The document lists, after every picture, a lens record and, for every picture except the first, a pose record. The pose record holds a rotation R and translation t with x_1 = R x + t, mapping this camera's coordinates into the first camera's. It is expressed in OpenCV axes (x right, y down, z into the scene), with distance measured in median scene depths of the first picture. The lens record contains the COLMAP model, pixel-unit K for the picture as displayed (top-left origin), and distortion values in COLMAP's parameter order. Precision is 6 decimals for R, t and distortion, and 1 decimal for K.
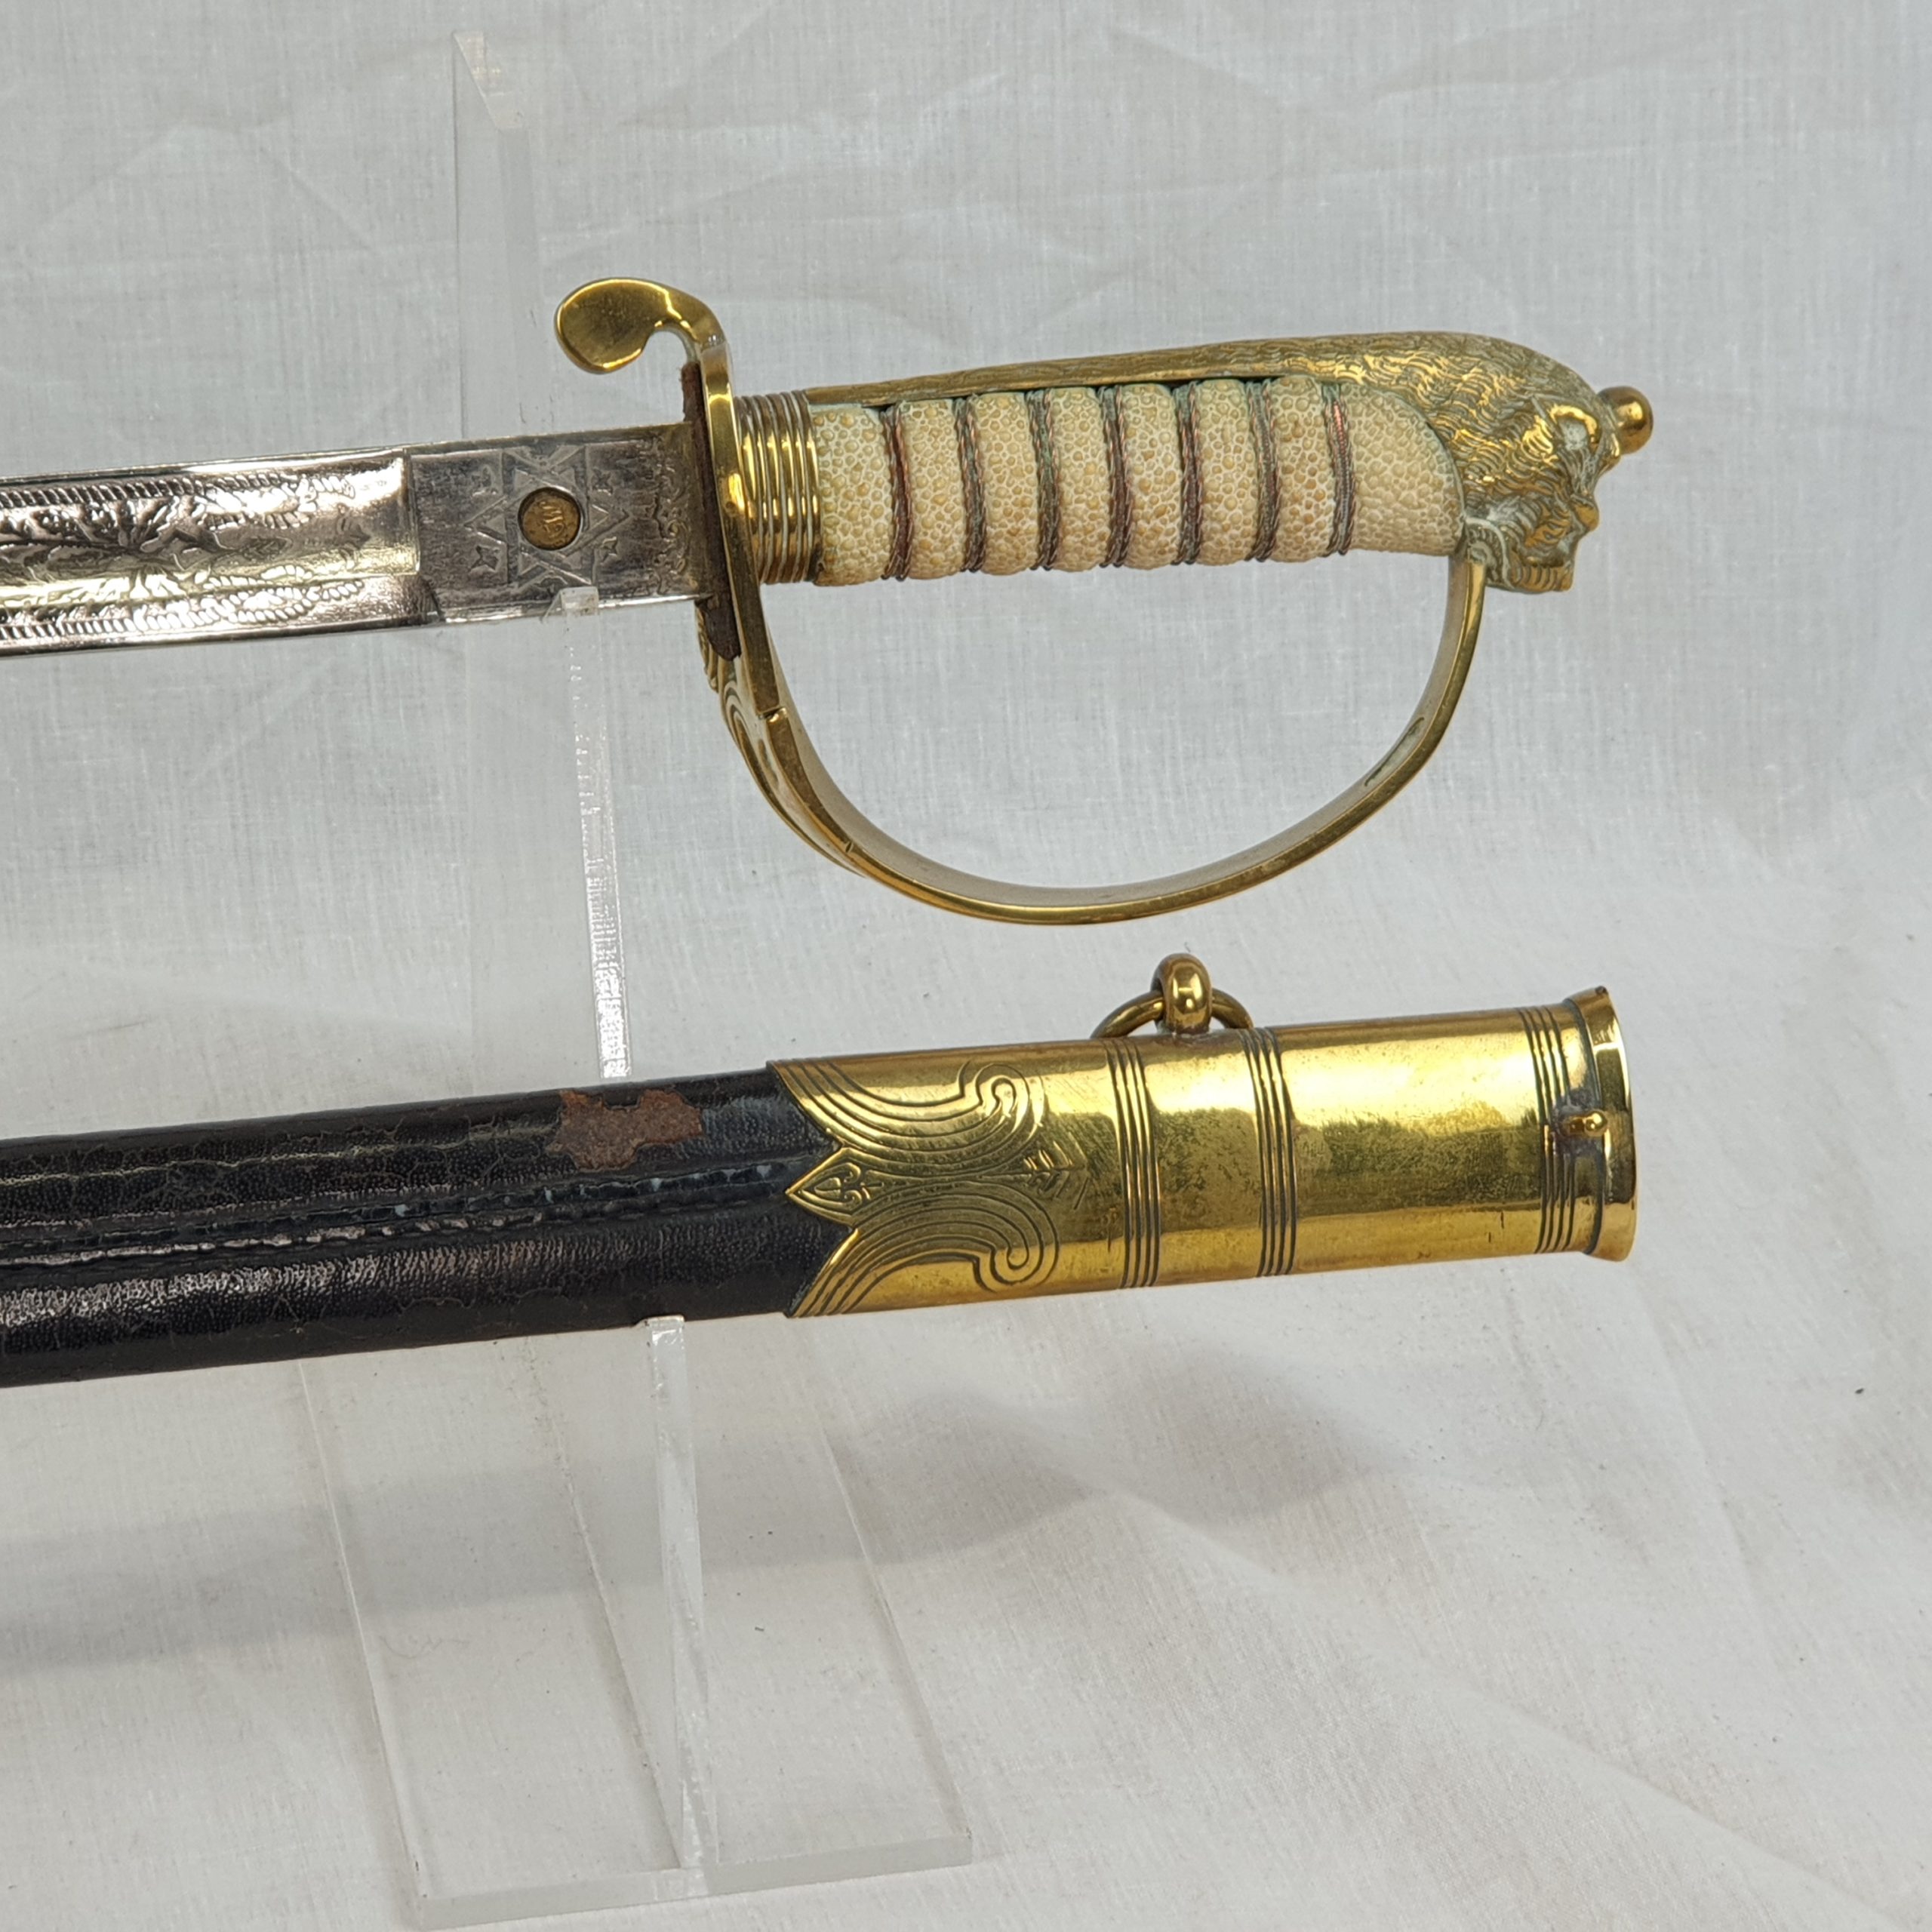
lens RADIAL K [[6345.0, 0, 1040.5], [0, 6345.0, 943.3], [0, 0, 1]] dist [-0.303386, 10.653954]
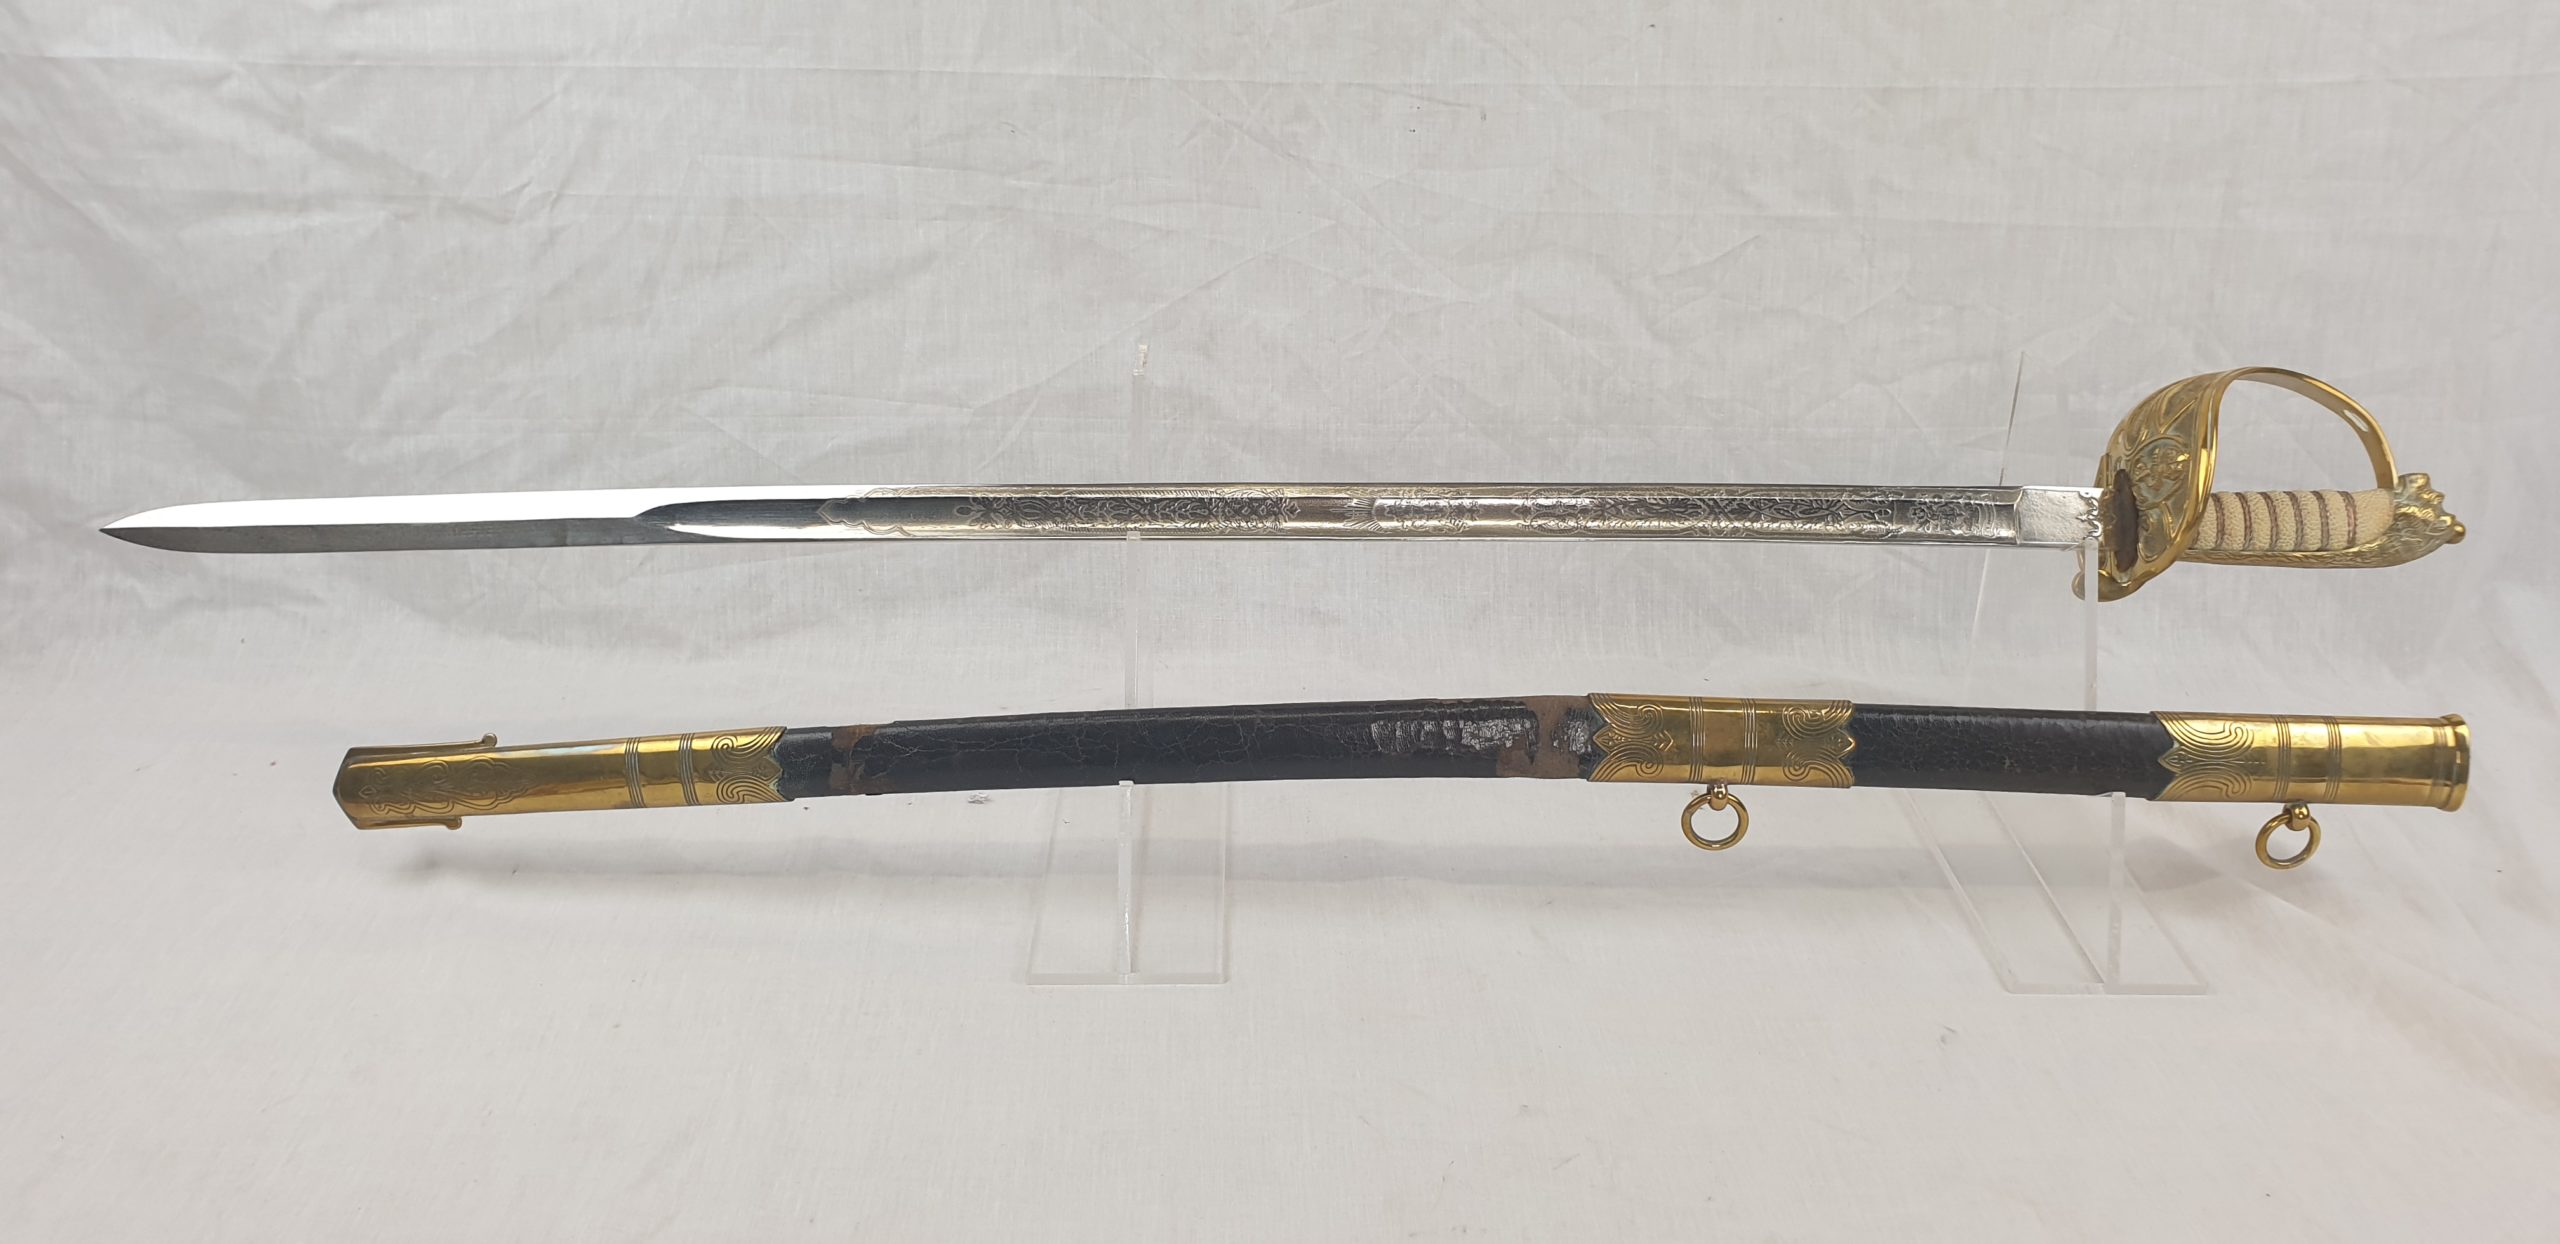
lens RADIAL K [[2201.3, 0, 1280.0], [0, 2201.3, 622.0], [0, 0, 1]] dist [0.123442, -0.343281]
pose [[0.973057, 0.084963, -0.214341, -0.167411], [-0.092398, 0.995411, -0.024890, 0.032052], [0.211242, 0.044024, 0.976442, -0.055485]]
